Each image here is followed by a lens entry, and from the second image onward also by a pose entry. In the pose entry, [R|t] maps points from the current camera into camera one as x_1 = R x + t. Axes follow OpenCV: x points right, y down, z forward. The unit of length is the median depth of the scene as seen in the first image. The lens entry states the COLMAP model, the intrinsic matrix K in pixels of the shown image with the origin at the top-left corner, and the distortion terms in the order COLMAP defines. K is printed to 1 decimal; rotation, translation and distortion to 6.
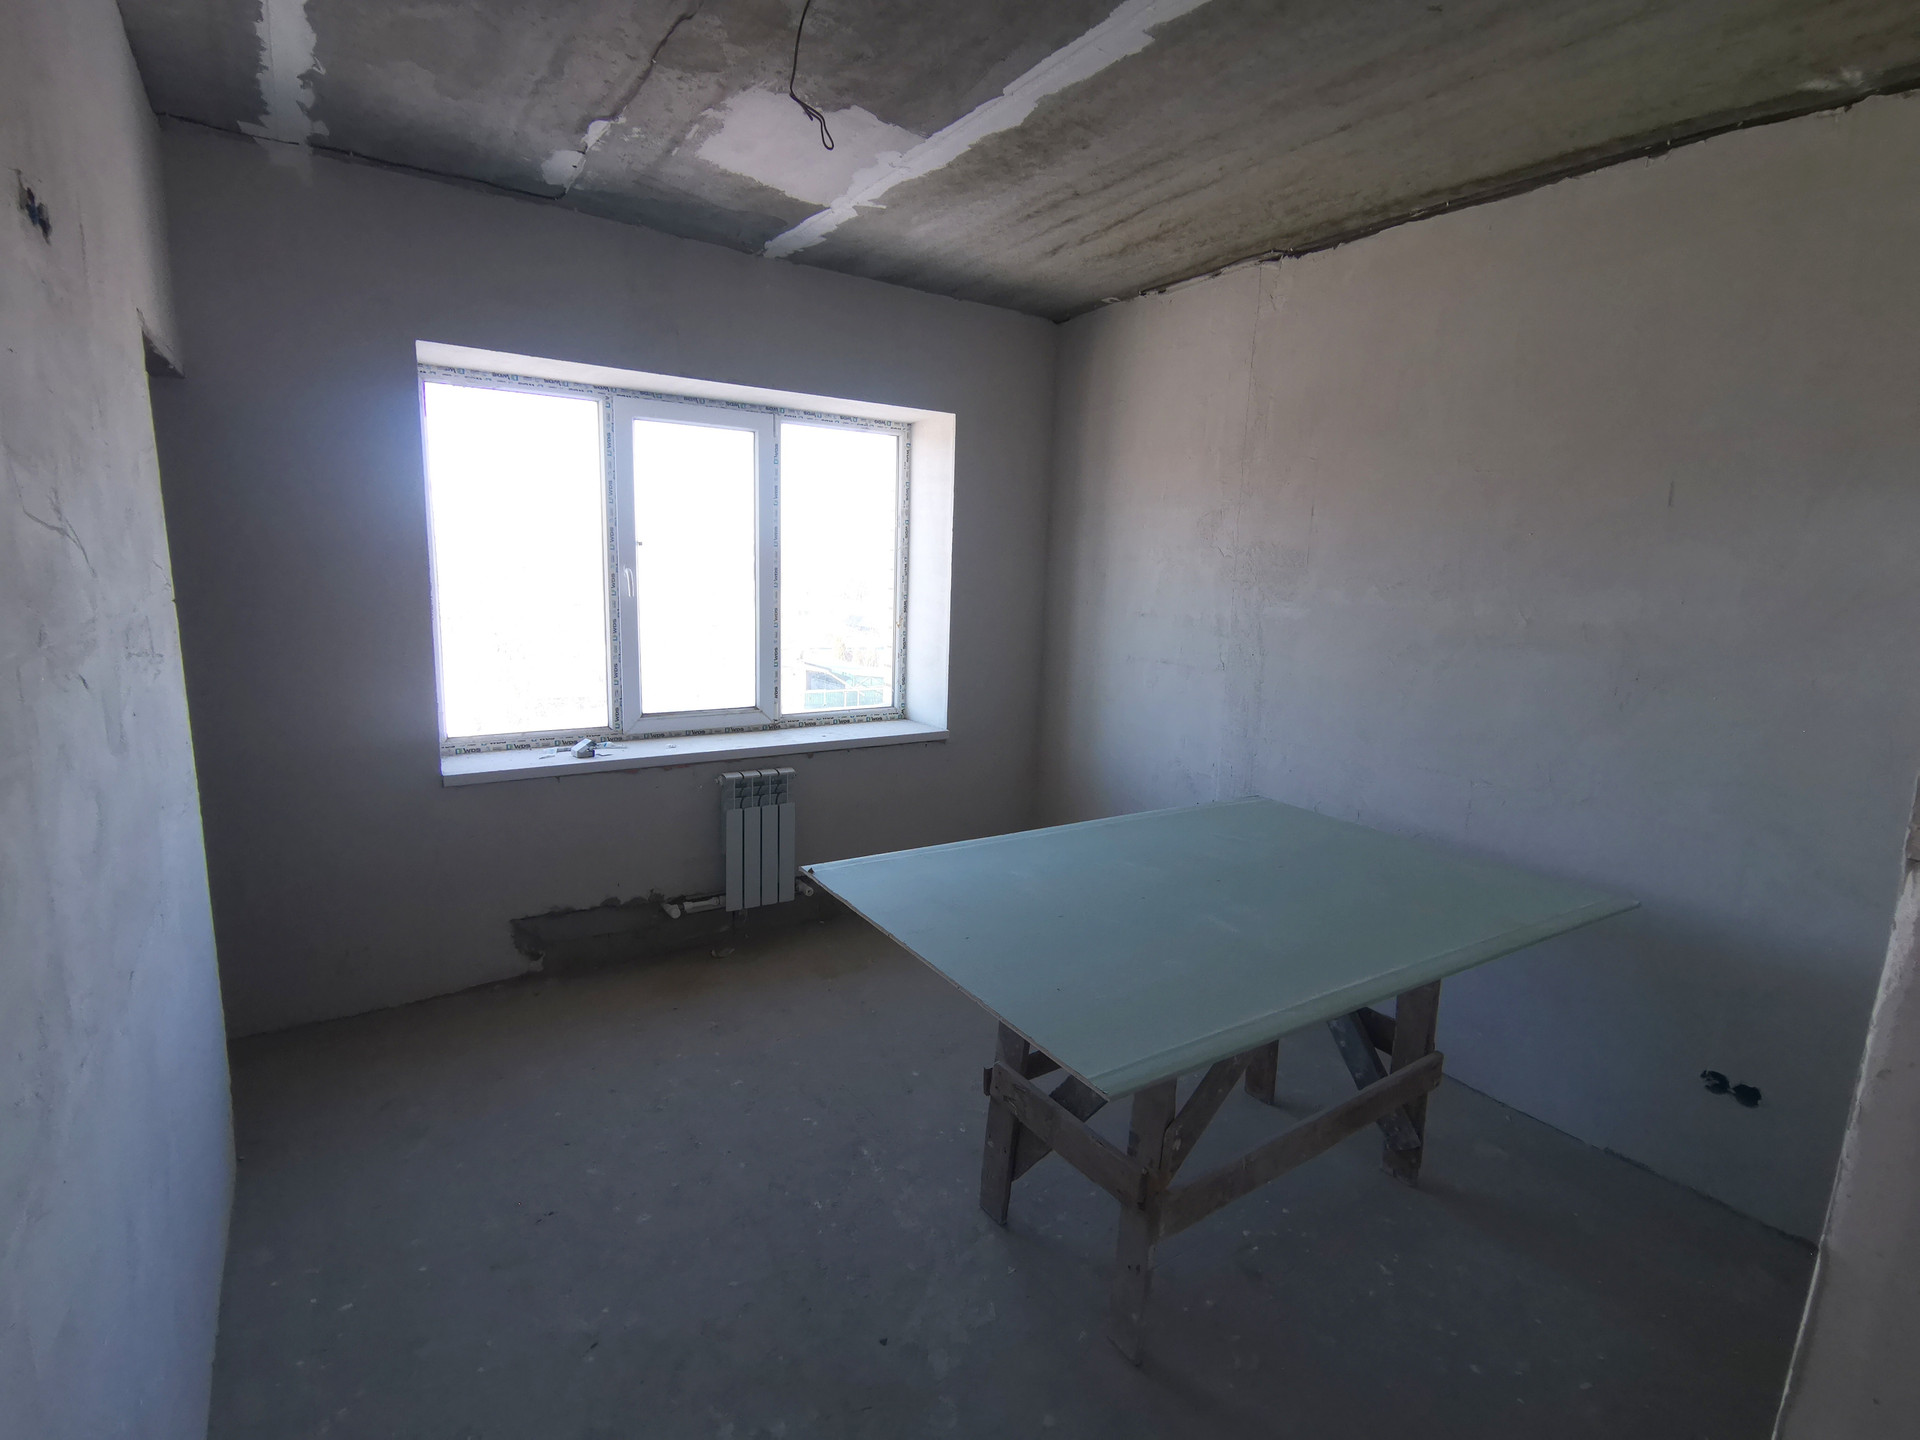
lens RADIAL K [[933.8, 0, 947.3], [0, 933.8, 716.8], [0, 0, 1]] dist [0.011940, -0.016647]
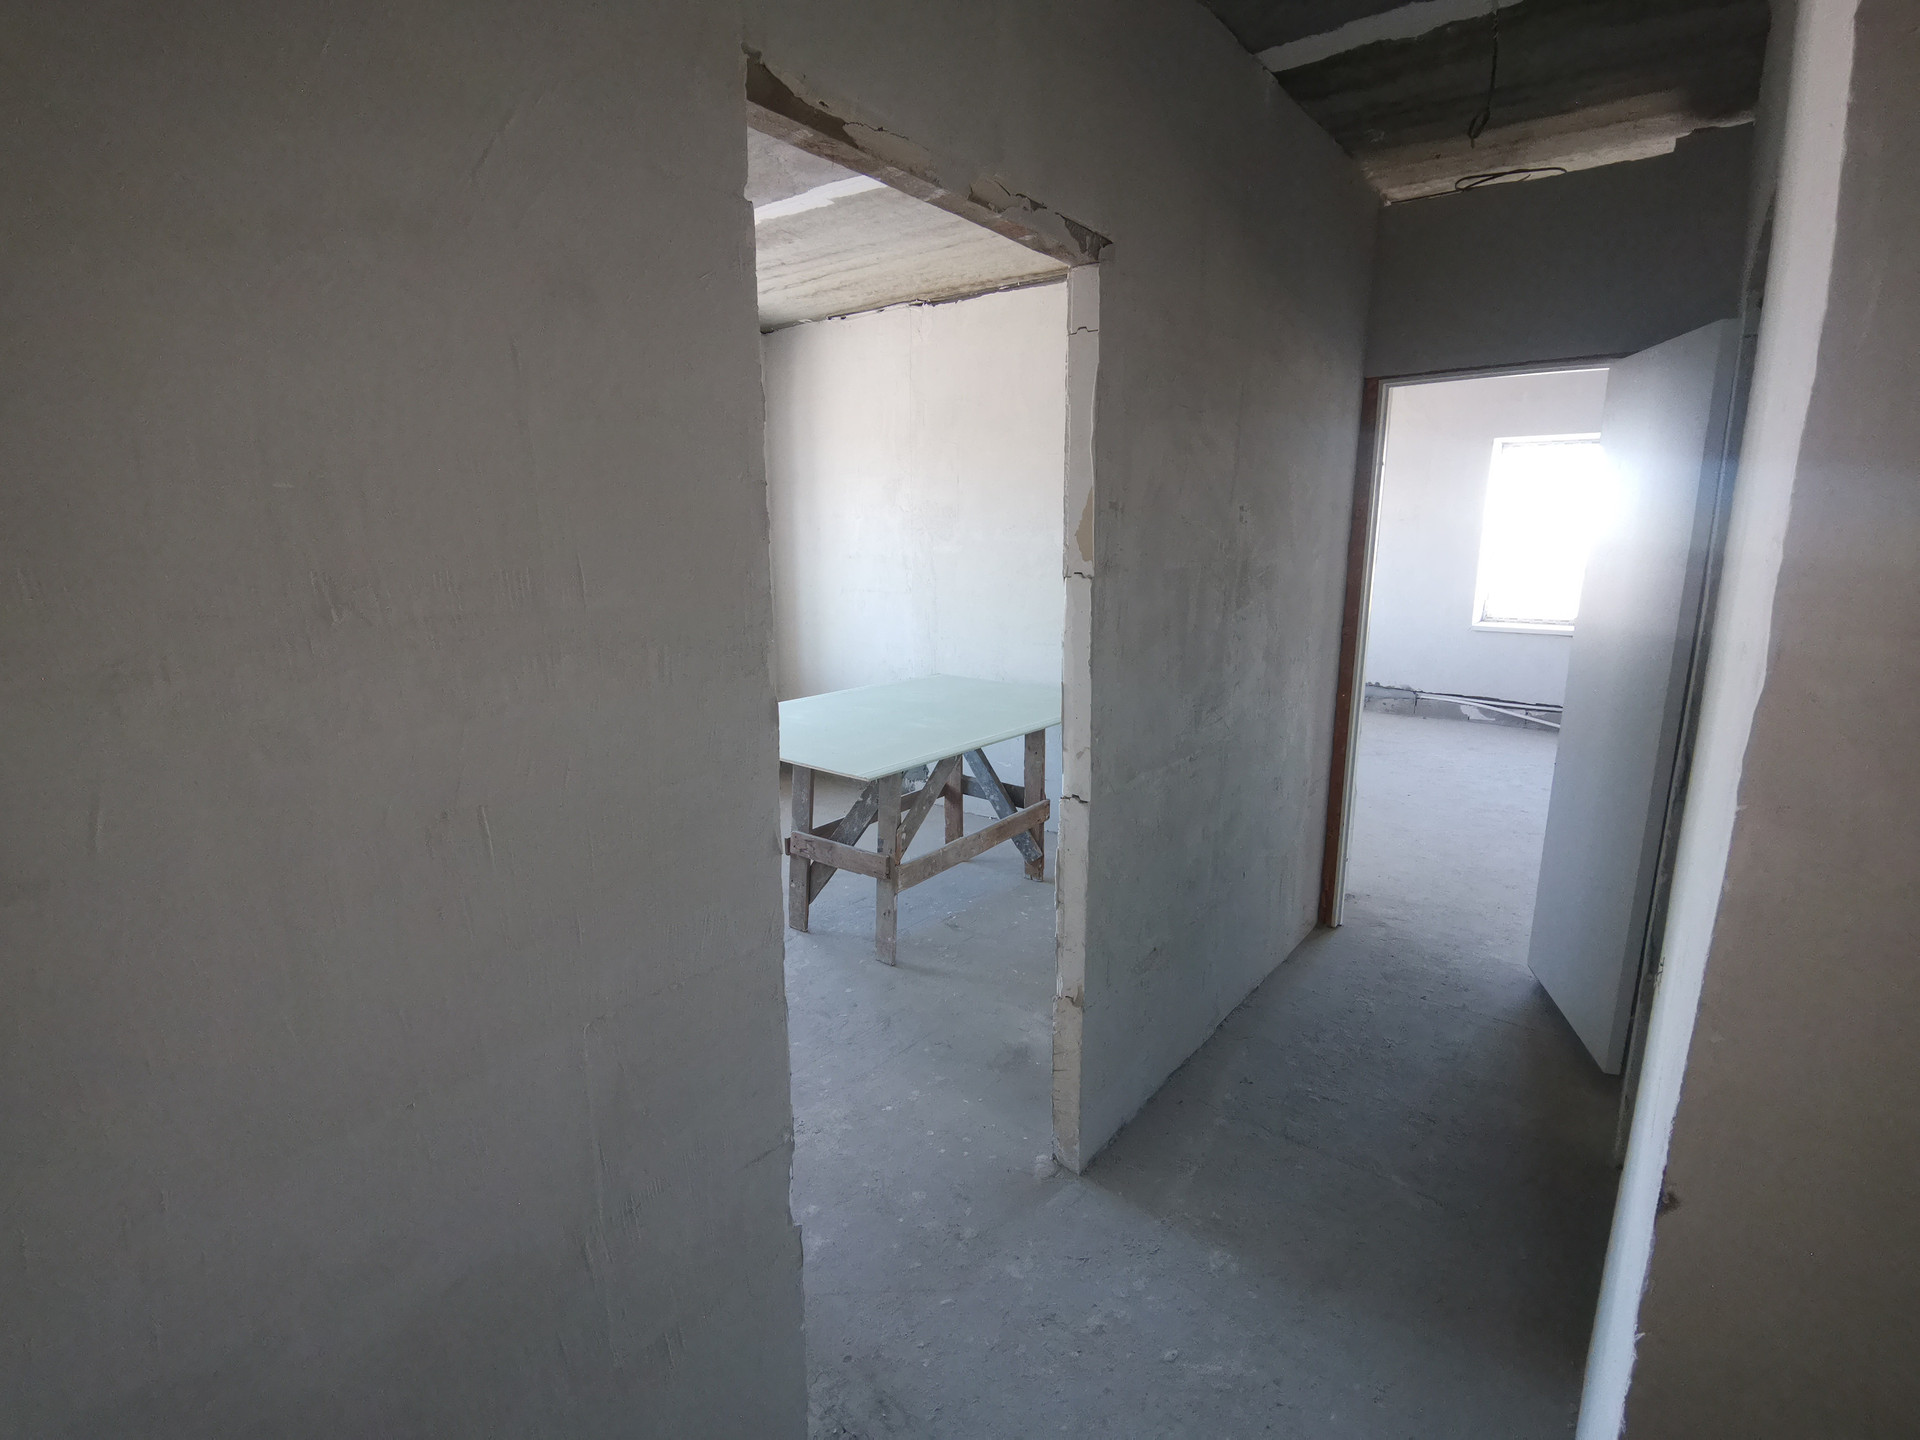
lens RADIAL K [[933.8, 0, 955.1], [0, 933.8, 718.4], [0, 0, 1]] dist [0.011940, -0.016647]
pose [[0.945351, -0.097511, 0.311130, -0.131195], [0.084490, 0.994900, 0.055093, 0.087805], [-0.314916, -0.025795, 0.948769, -0.484375]]
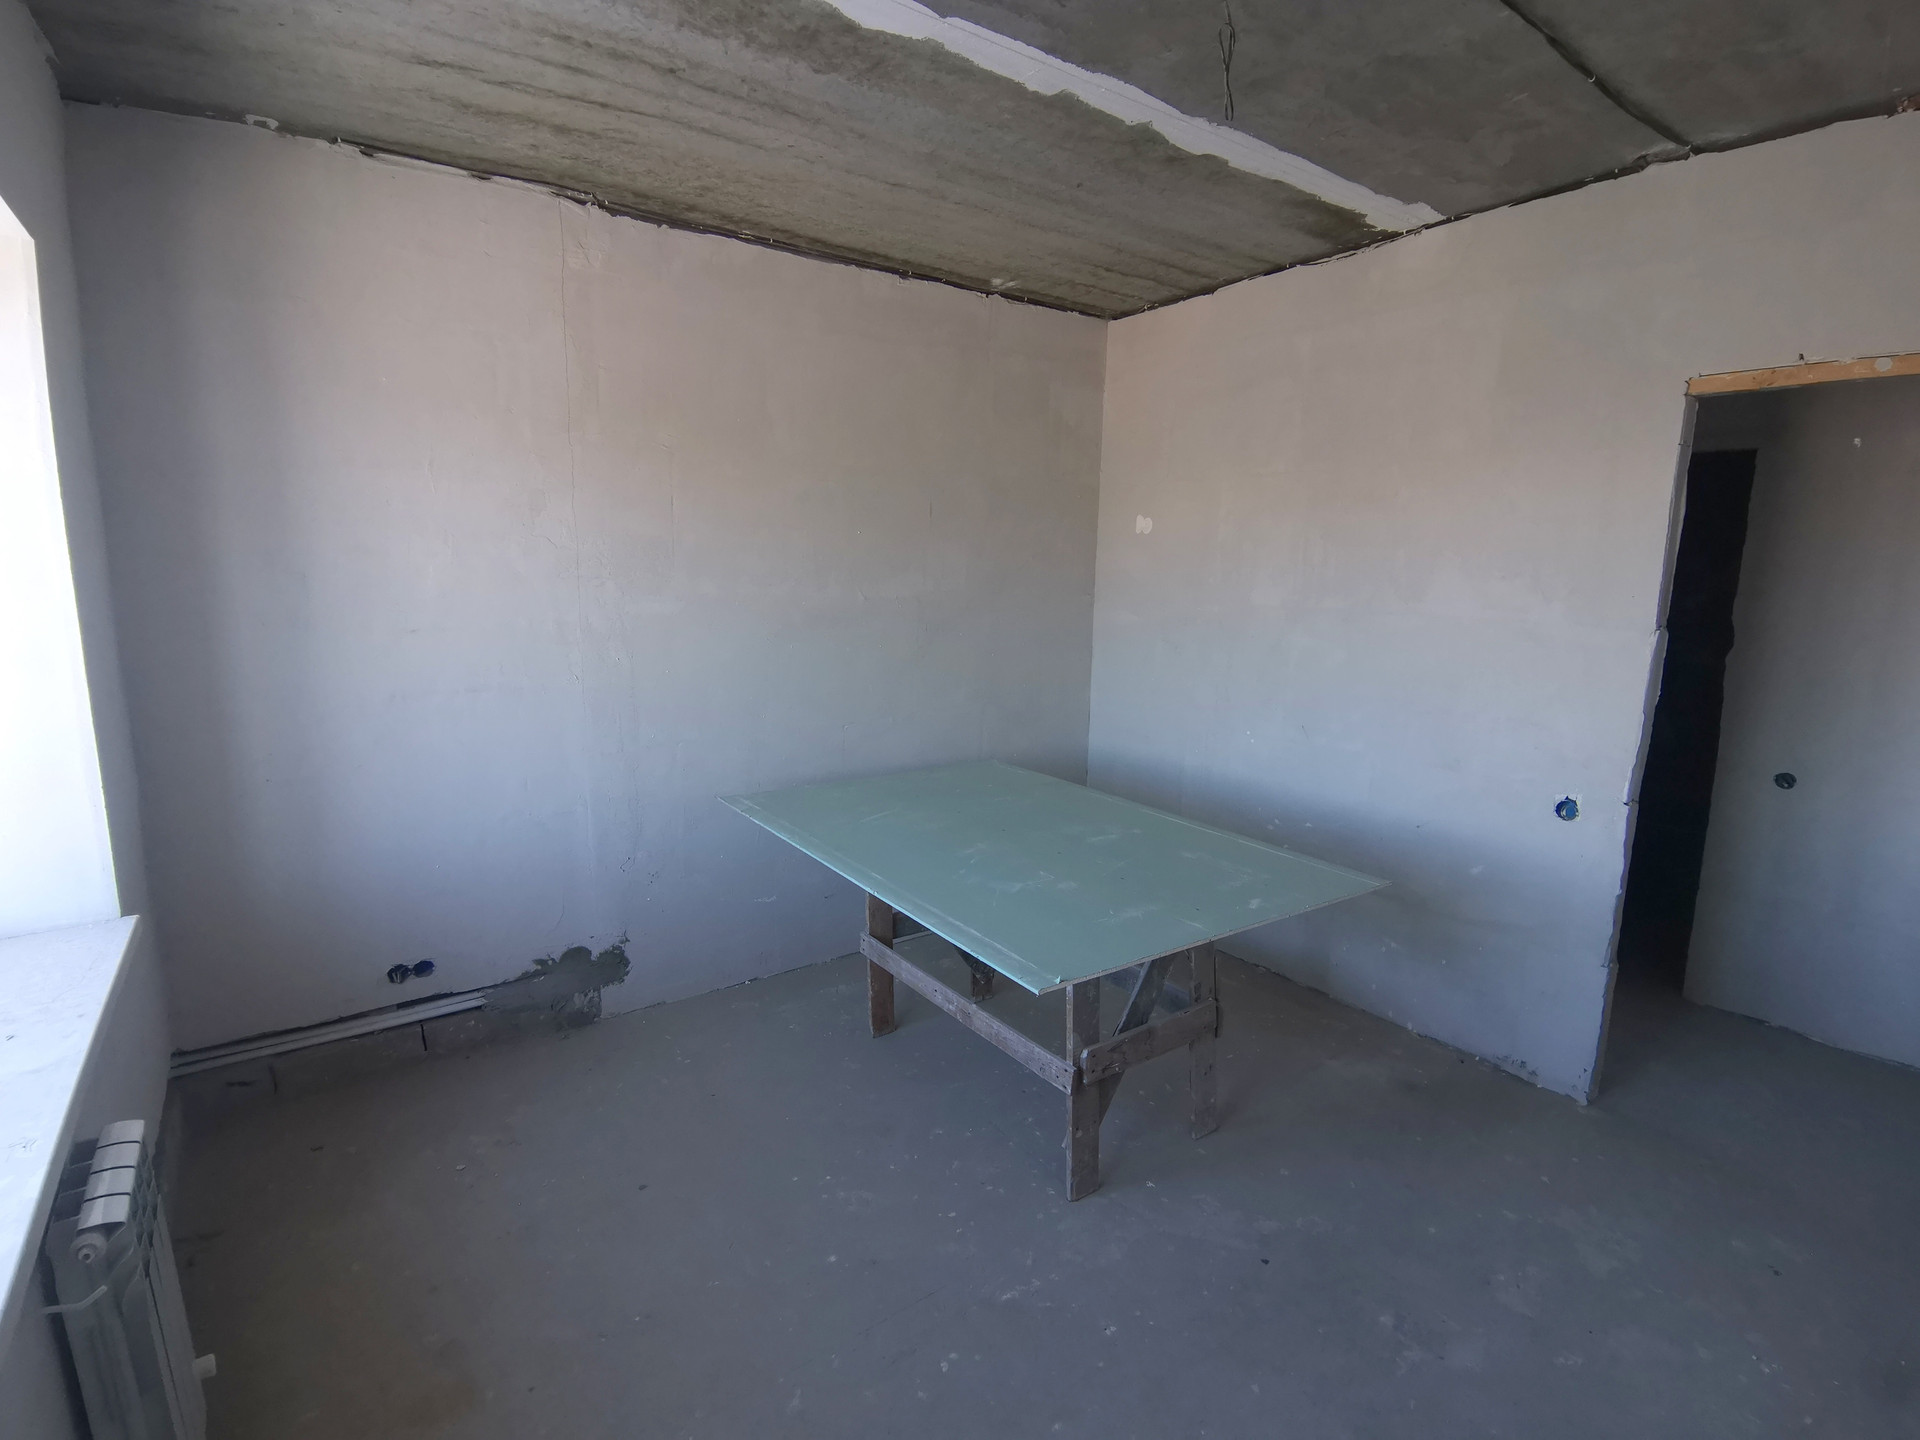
lens RADIAL K [[933.8, 0, 951.9], [0, 933.8, 720.0], [0, 0, 1]] dist [0.011940, -0.016647]
pose [[-0.040575, -0.200504, 0.978852, -0.702075], [0.150058, 0.967325, 0.204363, -0.178236], [-0.987844, 0.155176, -0.009162, 0.868562]]
